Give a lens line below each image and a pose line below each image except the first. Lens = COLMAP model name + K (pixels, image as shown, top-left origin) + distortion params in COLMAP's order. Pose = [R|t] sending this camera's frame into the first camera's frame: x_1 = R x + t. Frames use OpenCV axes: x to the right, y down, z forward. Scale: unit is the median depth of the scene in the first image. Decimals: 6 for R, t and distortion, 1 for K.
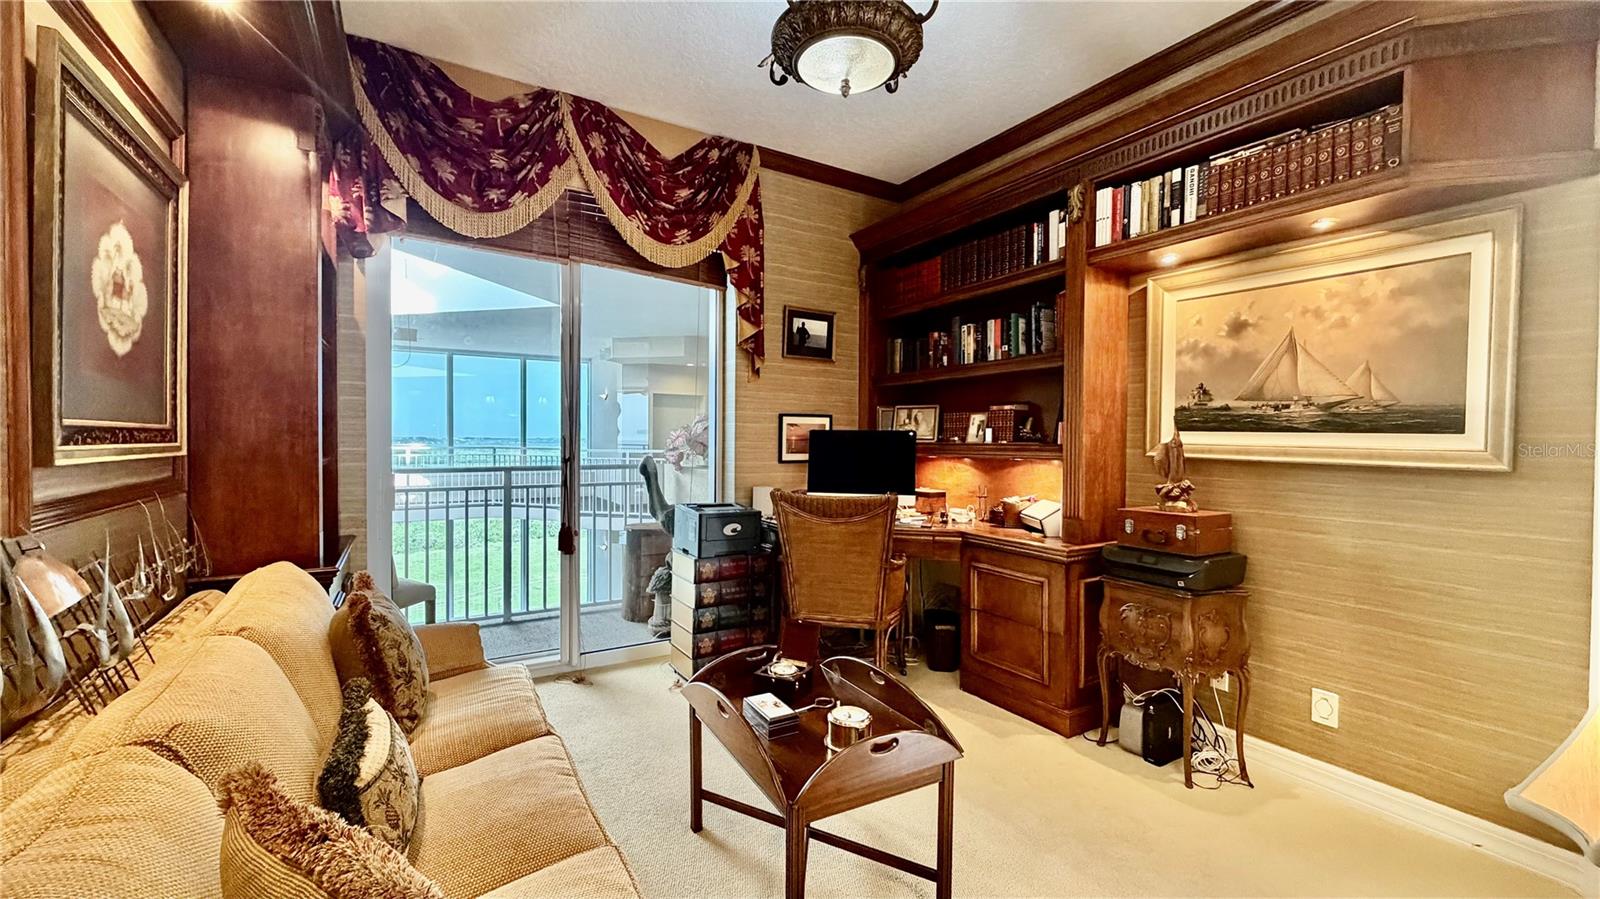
lens RADIAL K [[652.8, 0, 795.7], [0, 652.8, 452.6], [0, 0, 1]] dist [0.000739, -0.000083]
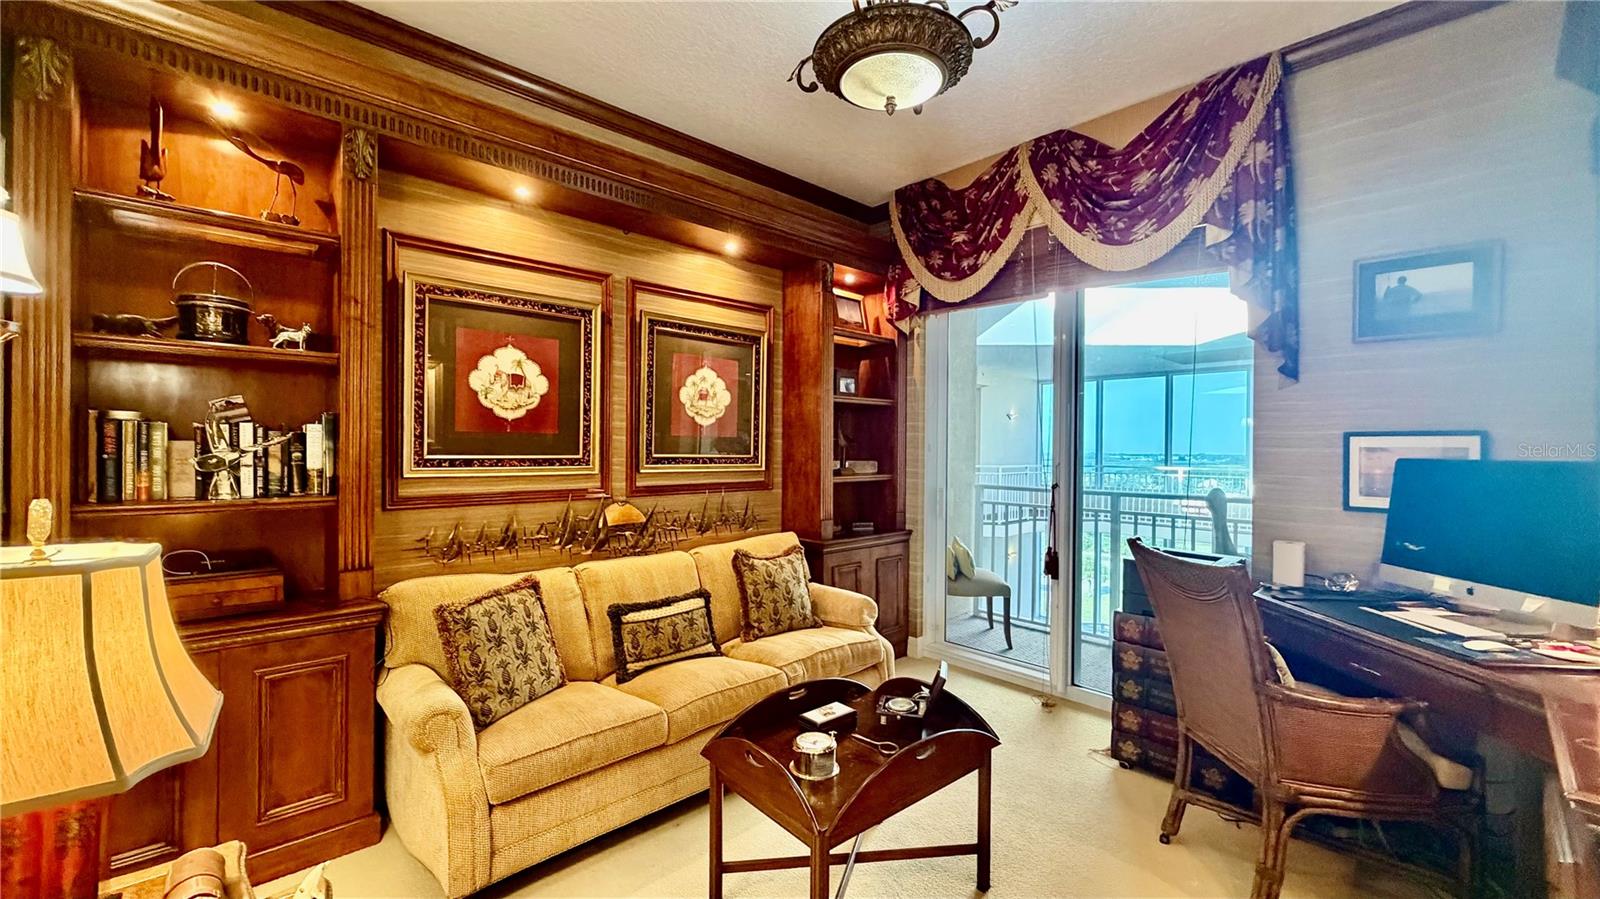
lens RADIAL K [[652.8, 0, 795.7], [0, 652.8, 452.6], [0, 0, 1]] dist [0.000739, -0.000083]
pose [[0.187400, 0.000556, -0.982284, 0.590566], [-0.029668, 0.999547, -0.005095, -0.024947], [0.981836, 0.030097, 0.187331, 0.420283]]
